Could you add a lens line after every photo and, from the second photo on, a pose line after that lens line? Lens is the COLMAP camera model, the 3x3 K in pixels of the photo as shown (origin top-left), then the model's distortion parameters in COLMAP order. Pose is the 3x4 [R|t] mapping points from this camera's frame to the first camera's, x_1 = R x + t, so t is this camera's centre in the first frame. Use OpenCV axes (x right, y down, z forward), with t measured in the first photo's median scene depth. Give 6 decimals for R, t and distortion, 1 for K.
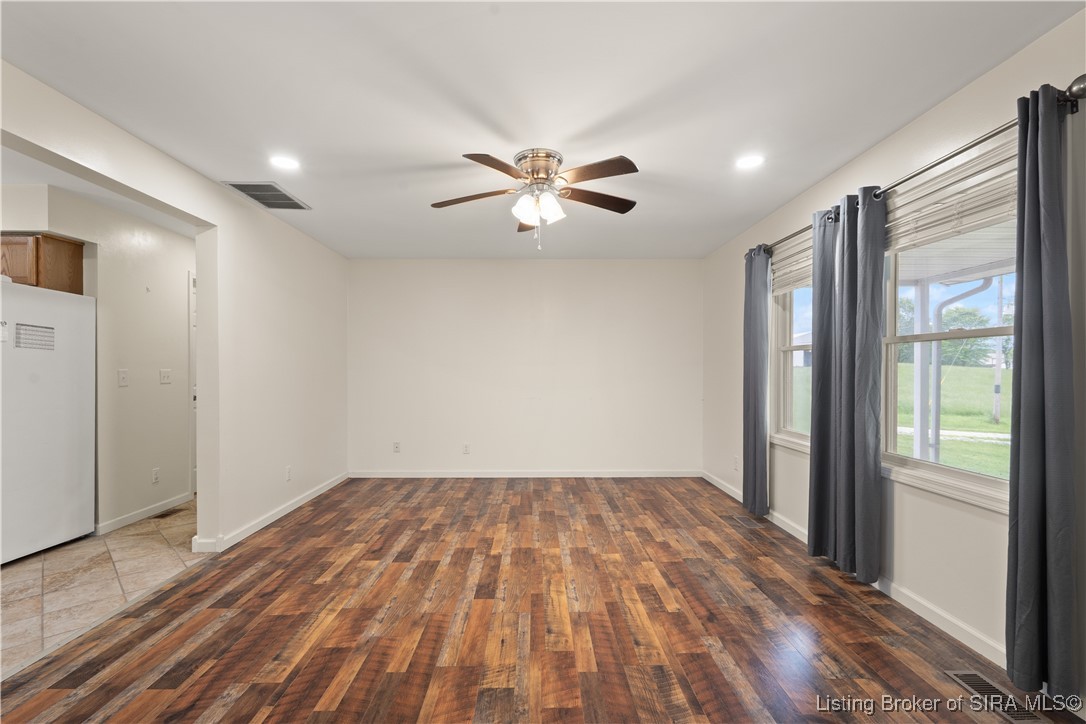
lens RADIAL K [[487.0, 0, 540.7], [0, 487.0, 364.3], [0, 0, 1]] dist [-0.001661, -0.000525]
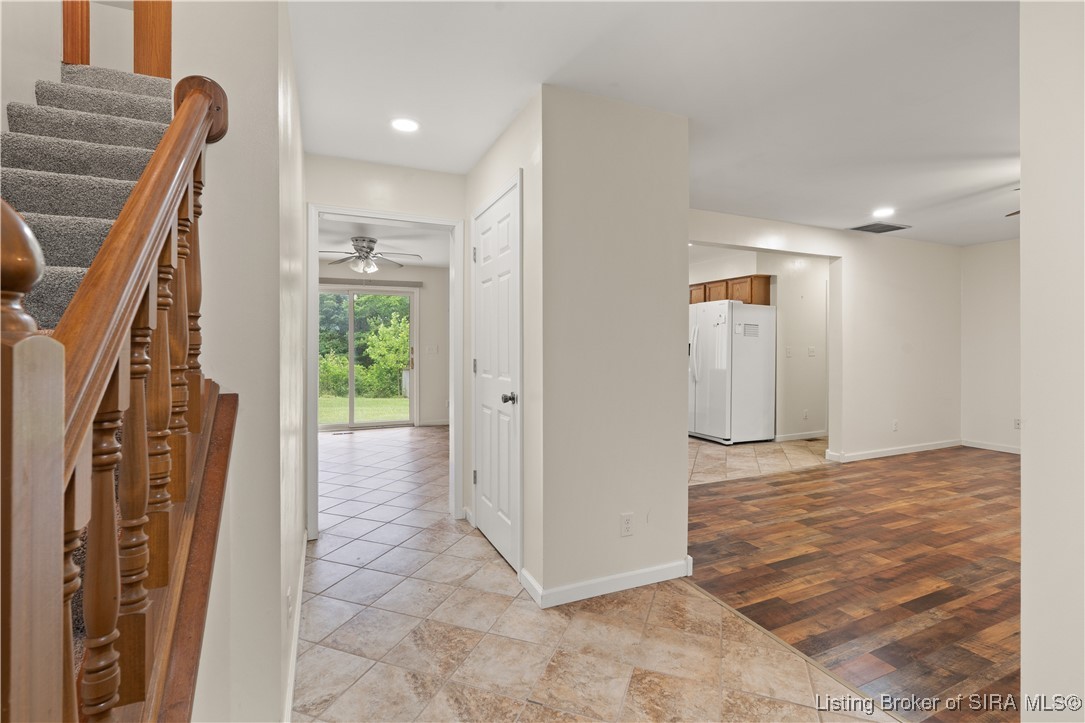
lens RADIAL K [[486.6, 0, 540.2], [0, 486.6, 363.8], [0, 0, 1]] dist [-0.001661, -0.000525]
pose [[0.394181, 0.030744, -0.918519, 0.442218], [0.011484, 0.999198, 0.038373, -0.007758], [0.918961, -0.025674, 0.393511, -0.575910]]
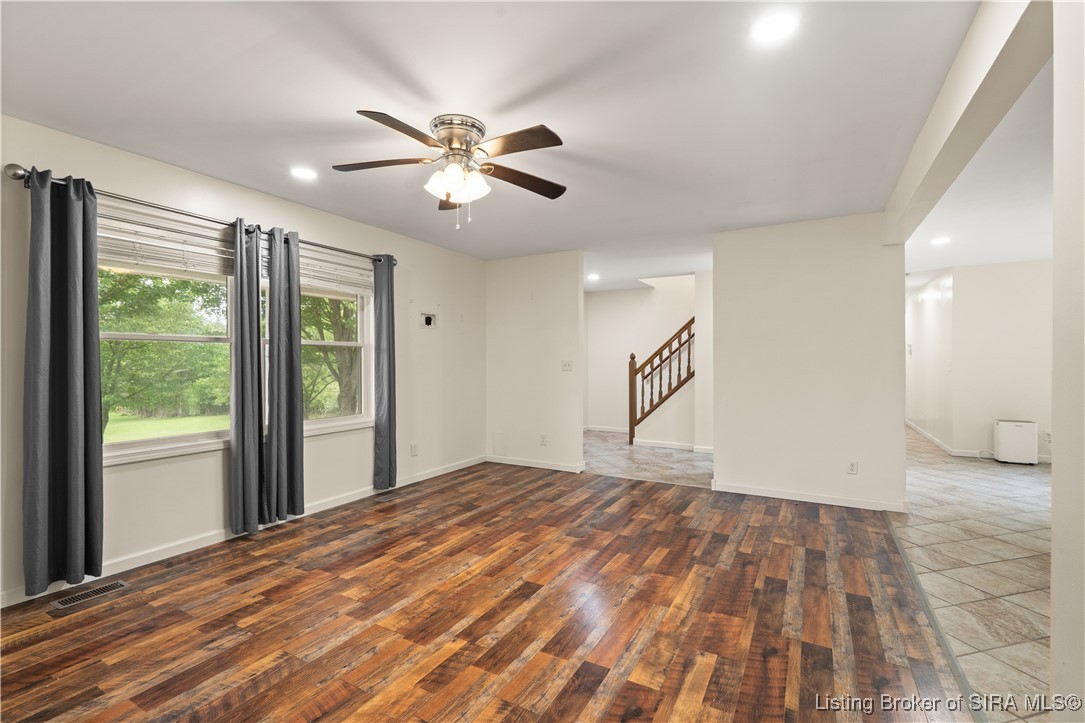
lens RADIAL K [[483.1, 0, 542.5], [0, 483.1, 361.5], [0, 0, 1]] dist [-0.000413, -0.000307]
pose [[-0.865319, 0.001851, 0.501218, -0.573714], [-0.004168, 0.999932, -0.010887, 0.017794], [-0.501204, -0.011510, -0.865253, 1.675513]]
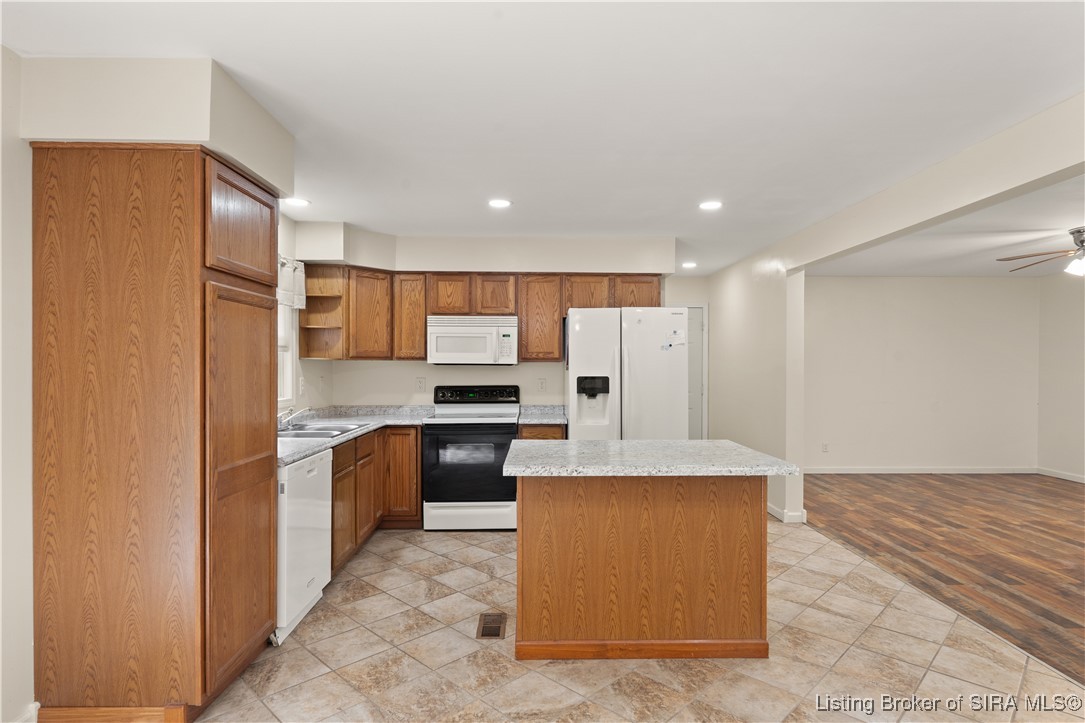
lens RADIAL K [[576.4, 0, 541.1], [0, 576.4, 368.9], [0, 0, 1]] dist [-0.001188, 0.000820]
pose [[0.999996, 0.001913, -0.002075, -1.508942], [-0.001876, 0.999838, 0.017928, -0.054642], [0.002109, -0.017924, 0.999837, -0.583988]]
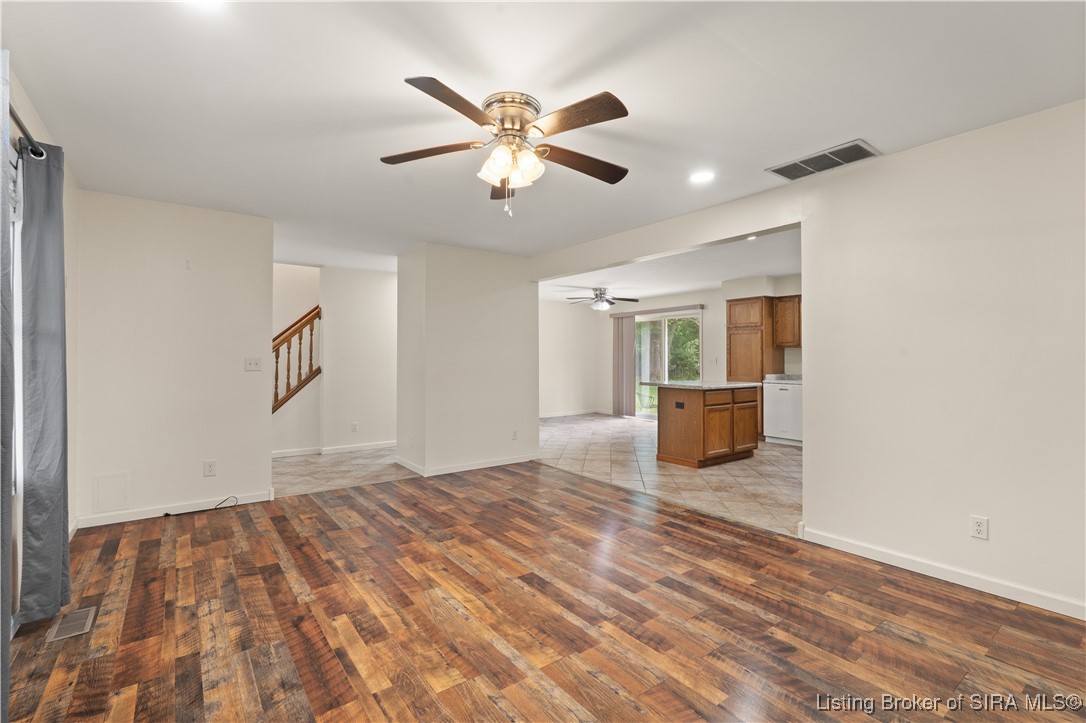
lens RADIAL K [[485.2, 0, 540.1], [0, 485.2, 346.8], [0, 0, 1]] dist [-0.000855, -0.000044]
pose [[-0.807849, -0.015132, -0.589195, 0.437679], [0.006015, 0.999407, -0.033915, 0.015129], [0.589359, -0.030942, -0.807279, 1.683219]]
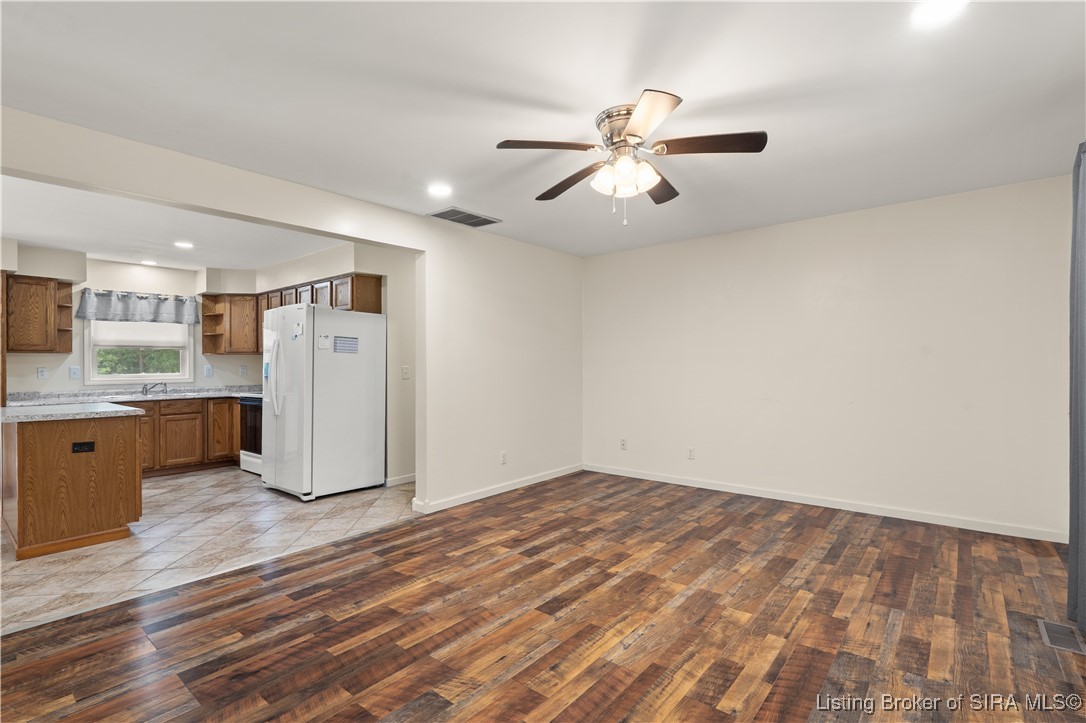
lens RADIAL K [[508.8, 0, 547.3], [0, 508.8, 362.1], [0, 0, 1]] dist [-0.002463, -0.000431]
pose [[0.764220, -0.008782, -0.644896, 0.467557], [0.015230, 0.999874, 0.004432, -0.004058], [0.644776, -0.013208, 0.764258, 0.233586]]
